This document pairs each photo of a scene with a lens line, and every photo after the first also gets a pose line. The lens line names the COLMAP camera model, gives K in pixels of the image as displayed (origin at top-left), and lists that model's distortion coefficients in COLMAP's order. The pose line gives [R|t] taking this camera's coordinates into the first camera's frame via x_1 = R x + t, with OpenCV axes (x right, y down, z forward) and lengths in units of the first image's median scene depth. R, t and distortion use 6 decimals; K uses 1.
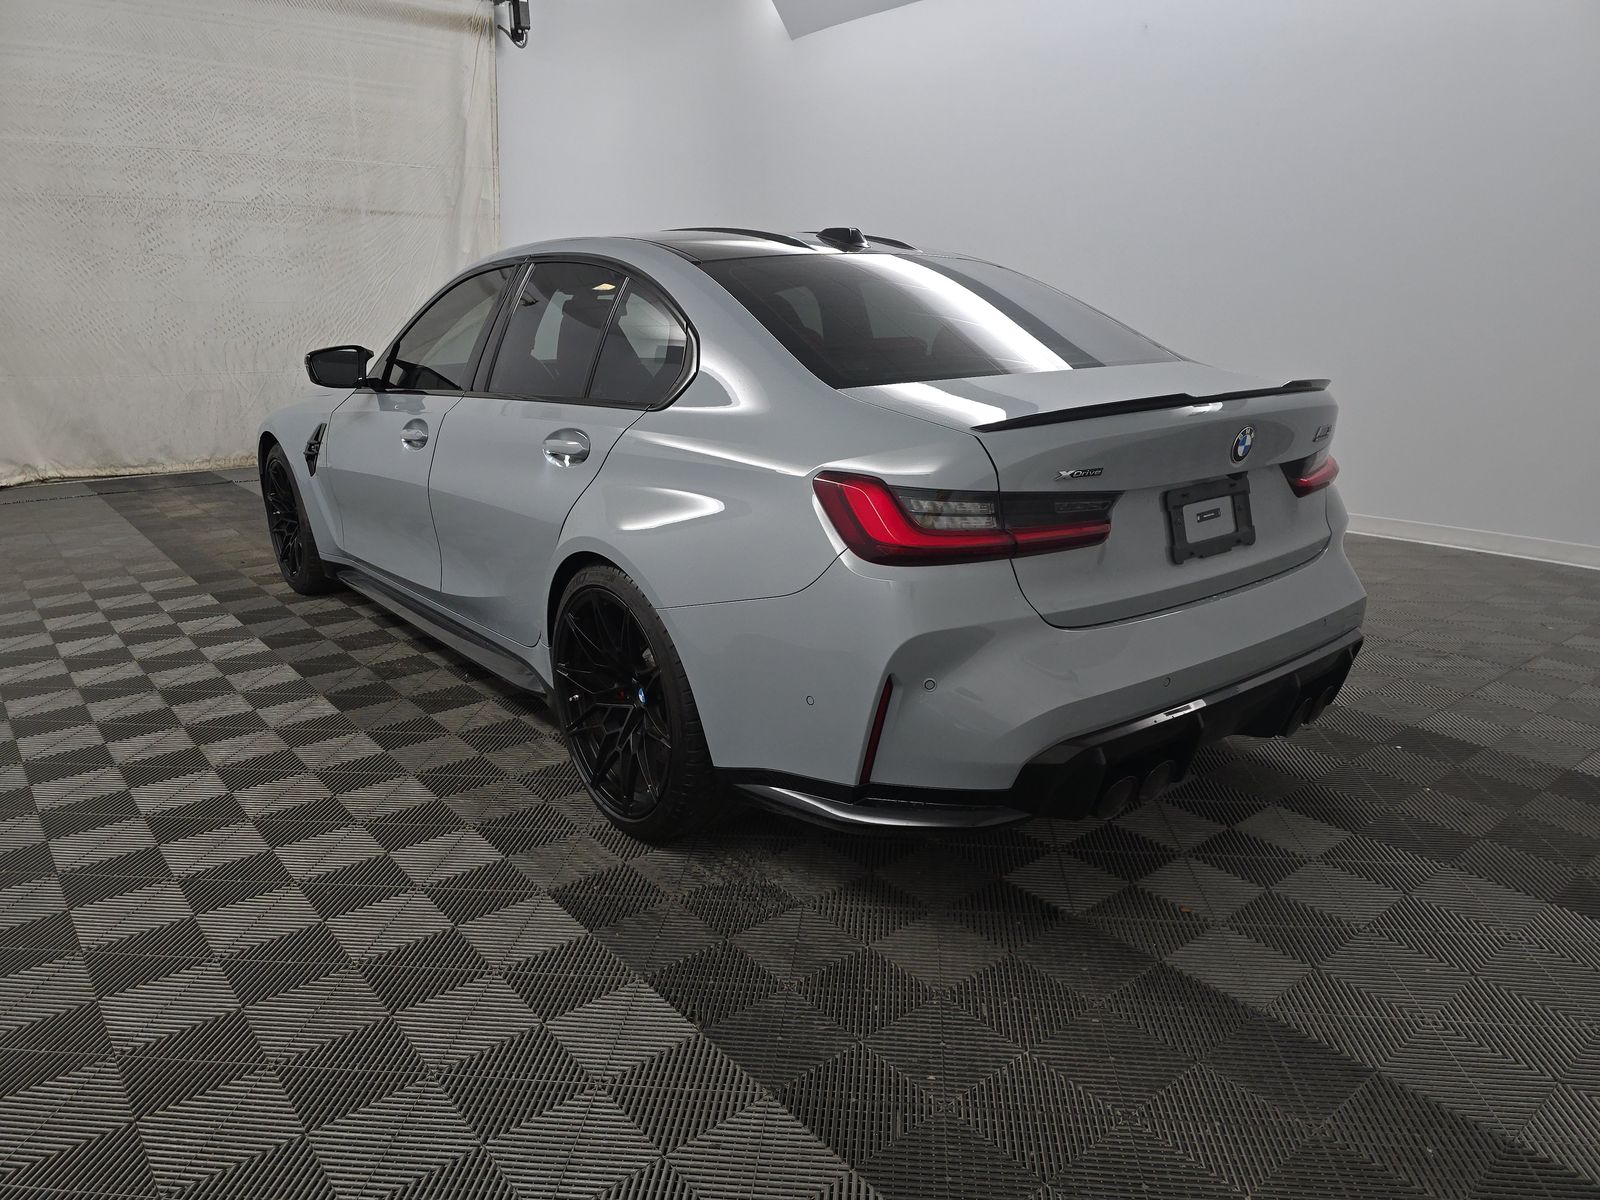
lens RADIAL K [[1086.2, 0, 800.0], [0, 1086.2, 600.0], [0, 0, 1]] dist [0.044237, -0.032829]
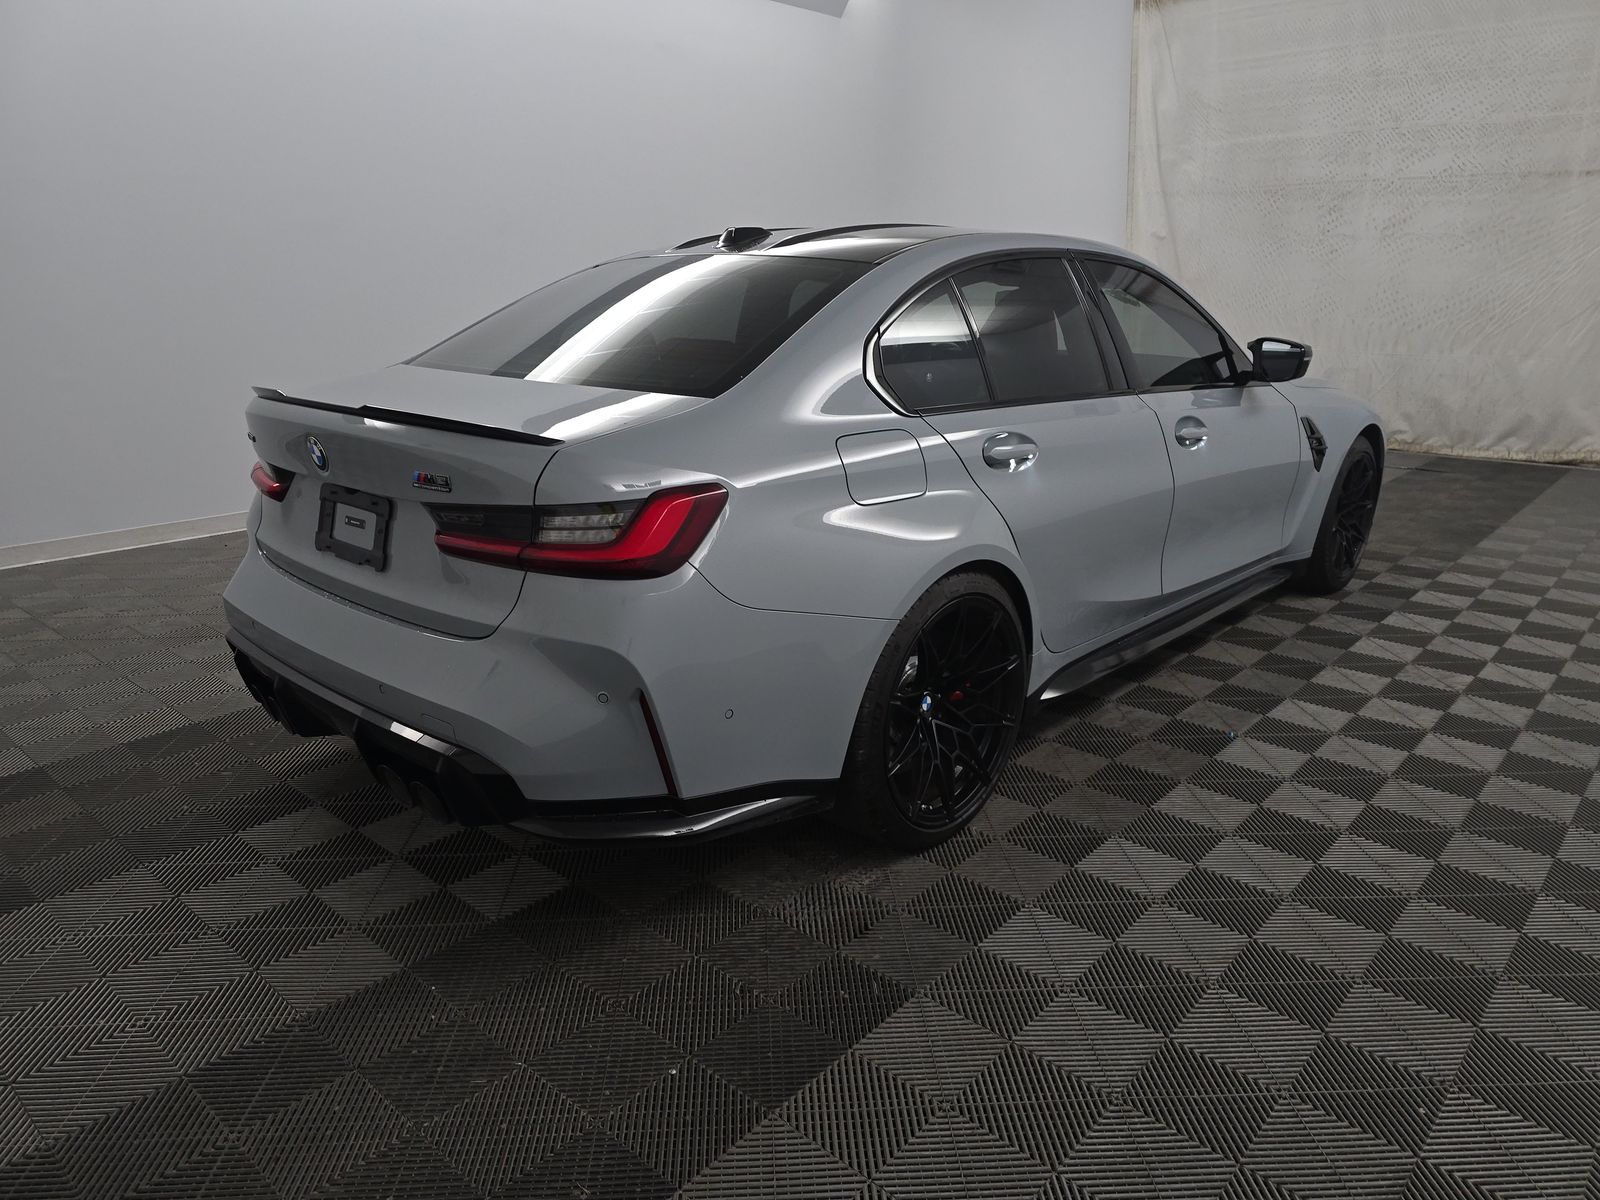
lens RADIAL K [[1086.2, 0, 800.0], [0, 1086.2, 600.0], [0, 0, 1]] dist [0.044237, -0.032829]
pose [[0.149561, 0.293884, -0.944068, 1.576423], [-0.266612, 0.931427, 0.247712, -0.414665], [0.952129, 0.214652, 0.217659, 1.317188]]
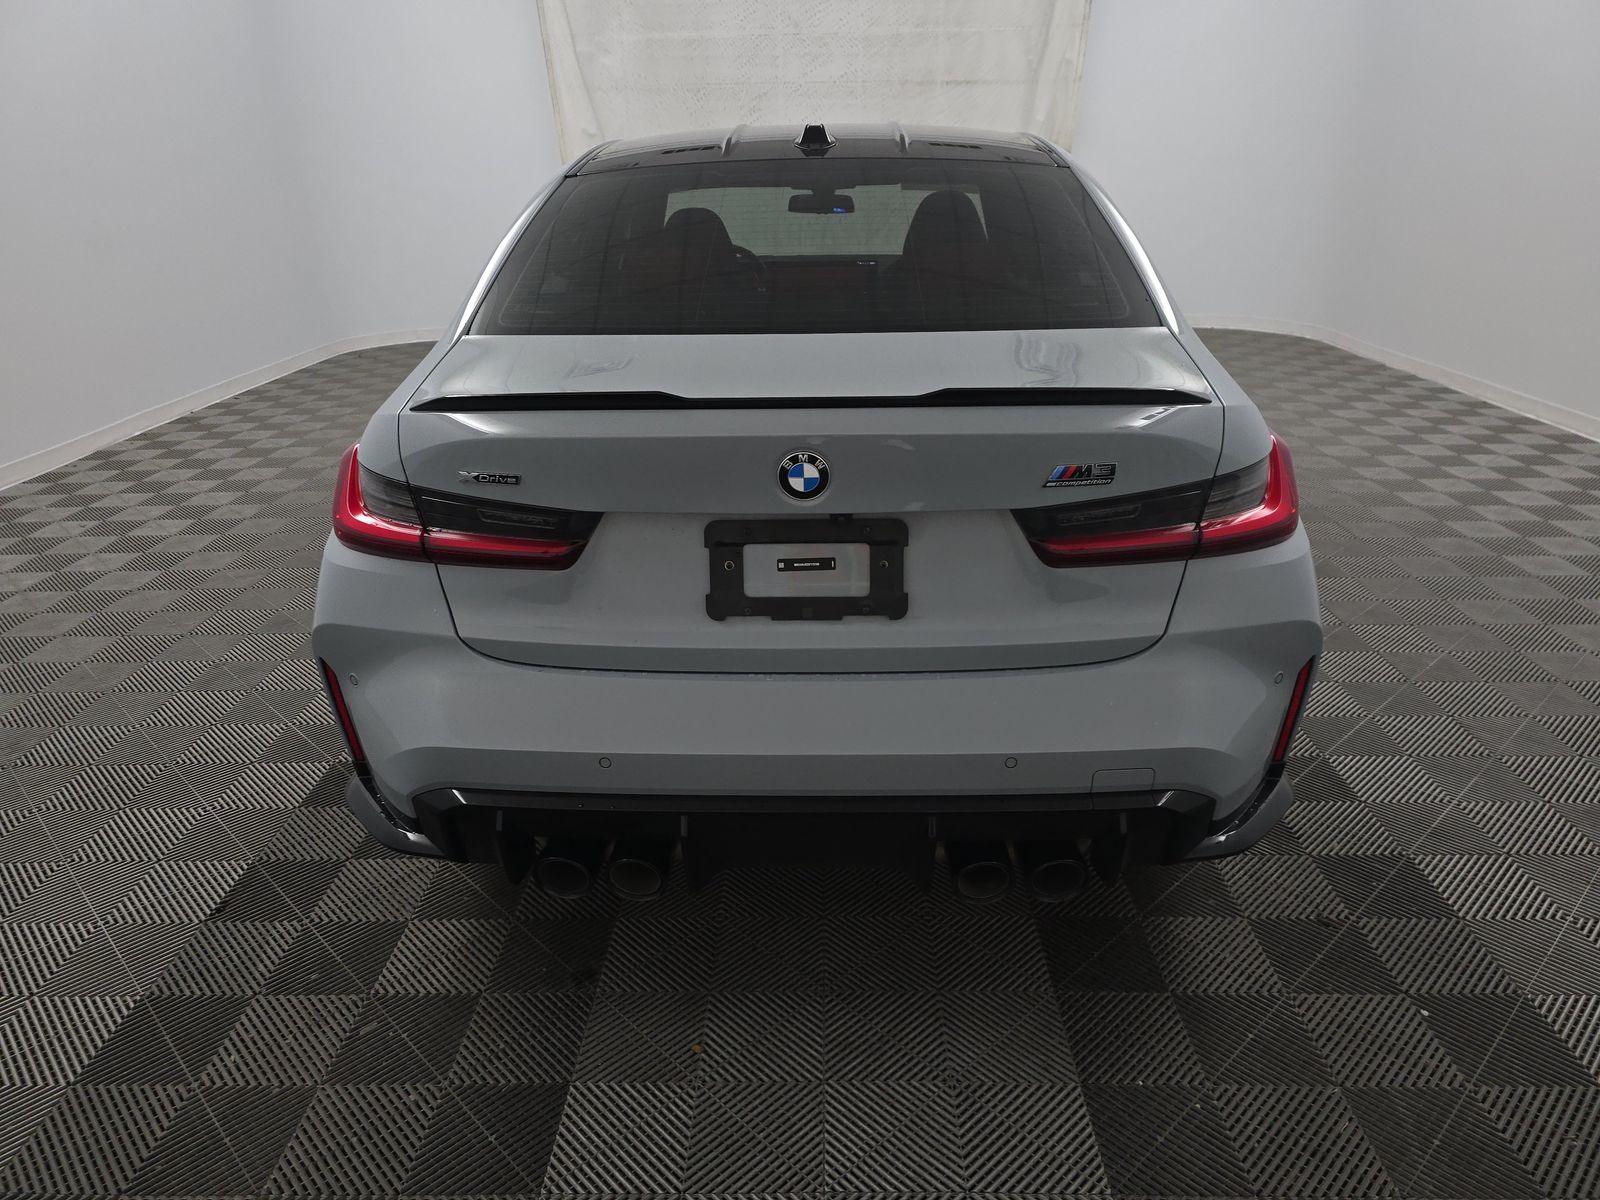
lens RADIAL K [[1086.2, 0, 800.0], [0, 1086.2, 600.0], [0, 0, 1]] dist [0.044237, -0.032829]
pose [[0.761047, 0.240058, -0.602644, 0.891633], [-0.166799, 0.970188, 0.175824, -0.198637], [0.626886, -0.033290, 0.778400, 0.492095]]
